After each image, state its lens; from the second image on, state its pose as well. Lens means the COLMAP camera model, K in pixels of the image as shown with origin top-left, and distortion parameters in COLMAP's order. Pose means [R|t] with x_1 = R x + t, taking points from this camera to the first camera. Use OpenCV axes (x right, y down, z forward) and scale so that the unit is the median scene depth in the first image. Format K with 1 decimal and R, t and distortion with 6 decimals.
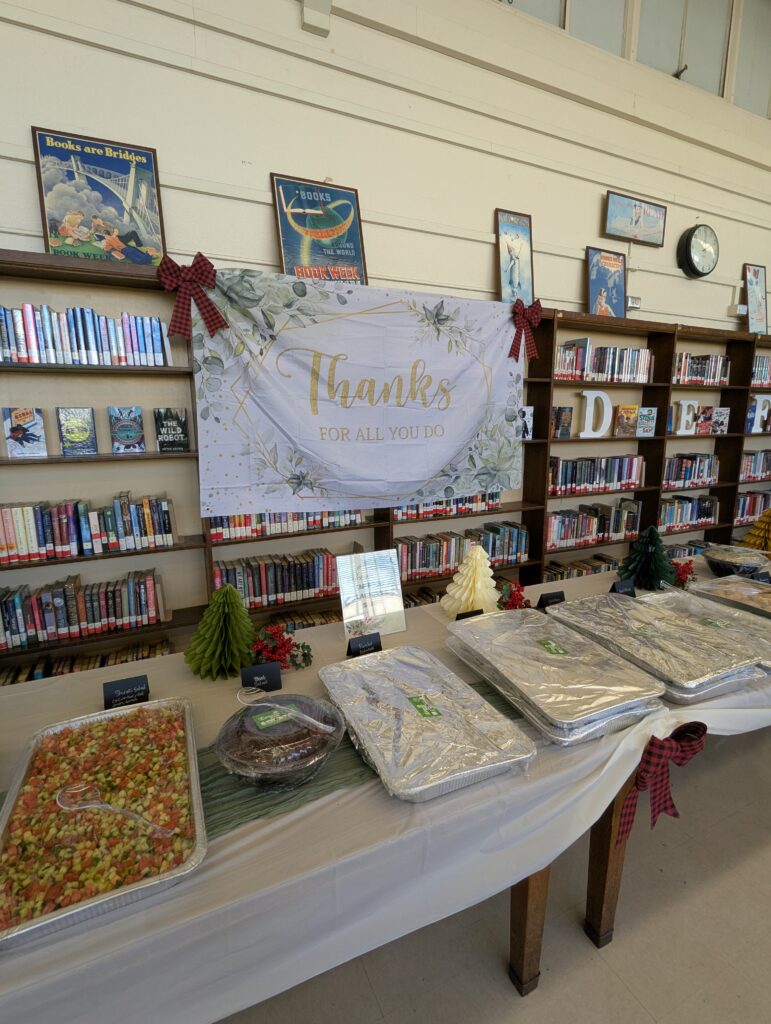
lens RADIAL K [[486.9, 0, 387.6], [0, 486.9, 515.5], [0, 0, 1]] dist [-0.000734, 0.002050]
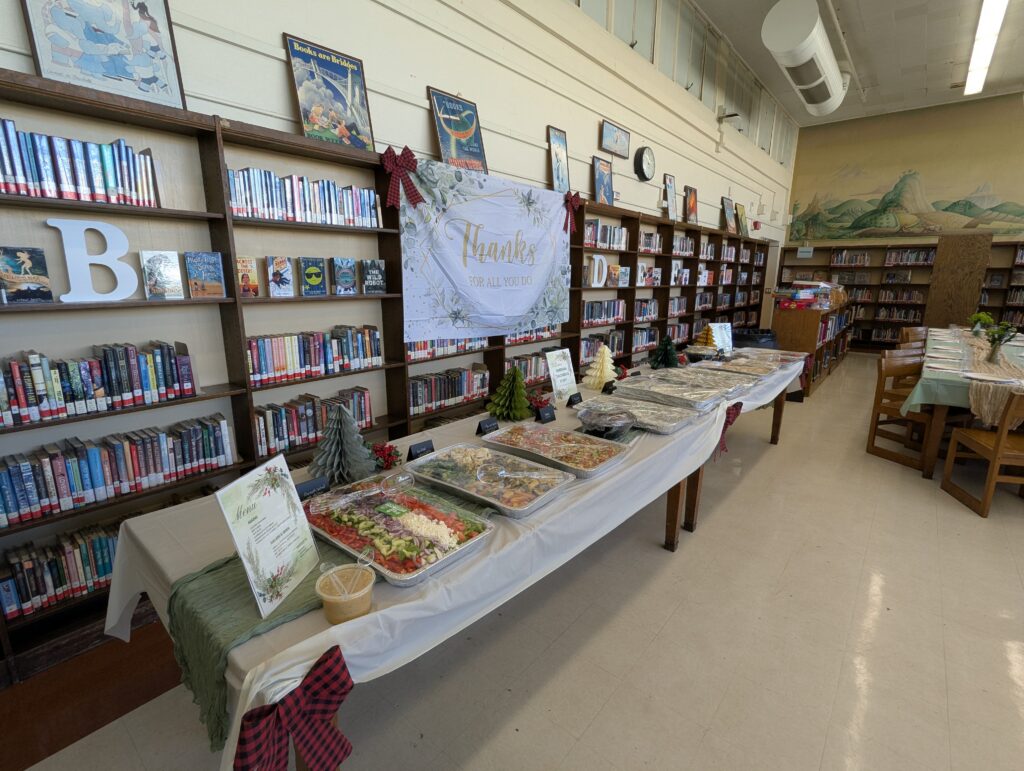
lens RADIAL K [[486.9, 0, 514.8], [0, 486.9, 390.5], [0, 0, 1]] dist [-0.000734, 0.002050]
pose [[0.905265, -0.085863, 0.416081, -0.620804], [0.071781, 0.996196, 0.049403, 0.083562], [-0.418740, -0.014856, 0.907985, -0.320826]]
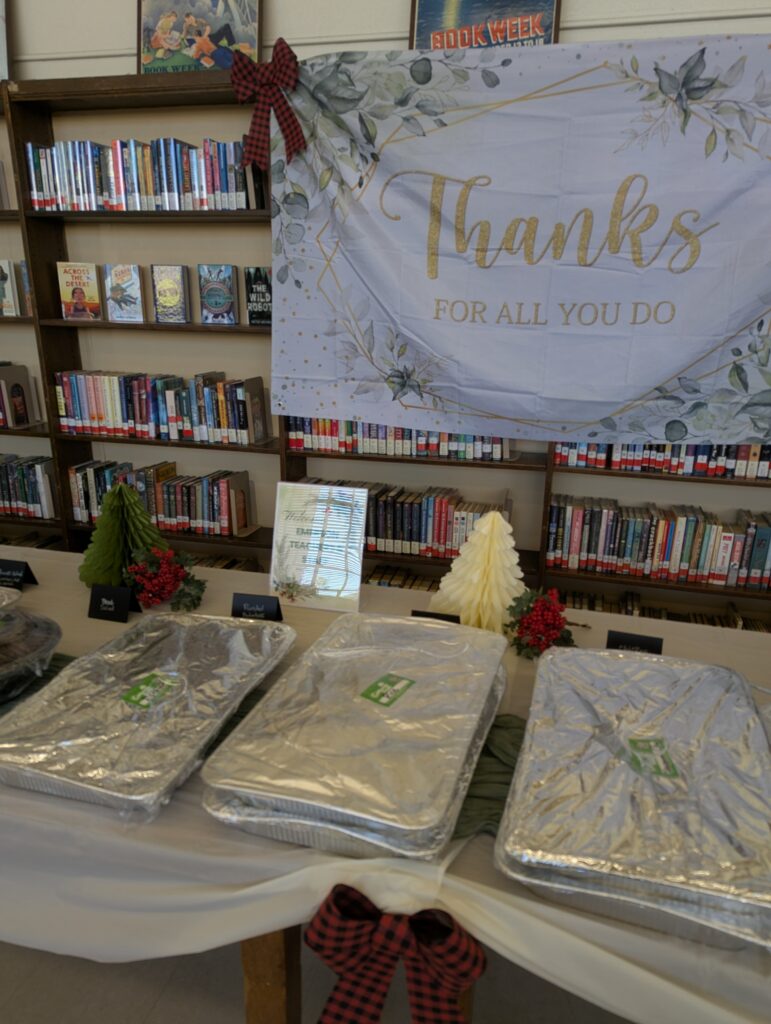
lens RADIAL K [[716.7, 0, 400.9], [0, 716.7, 526.4], [0, 0, 1]] dist [0.065689, -0.053663]
pose [[0.775543, 0.212106, -0.594596, 0.454851], [-0.147341, 0.976671, 0.156222, -0.028299], [0.613860, -0.033548, 0.788701, 0.199365]]
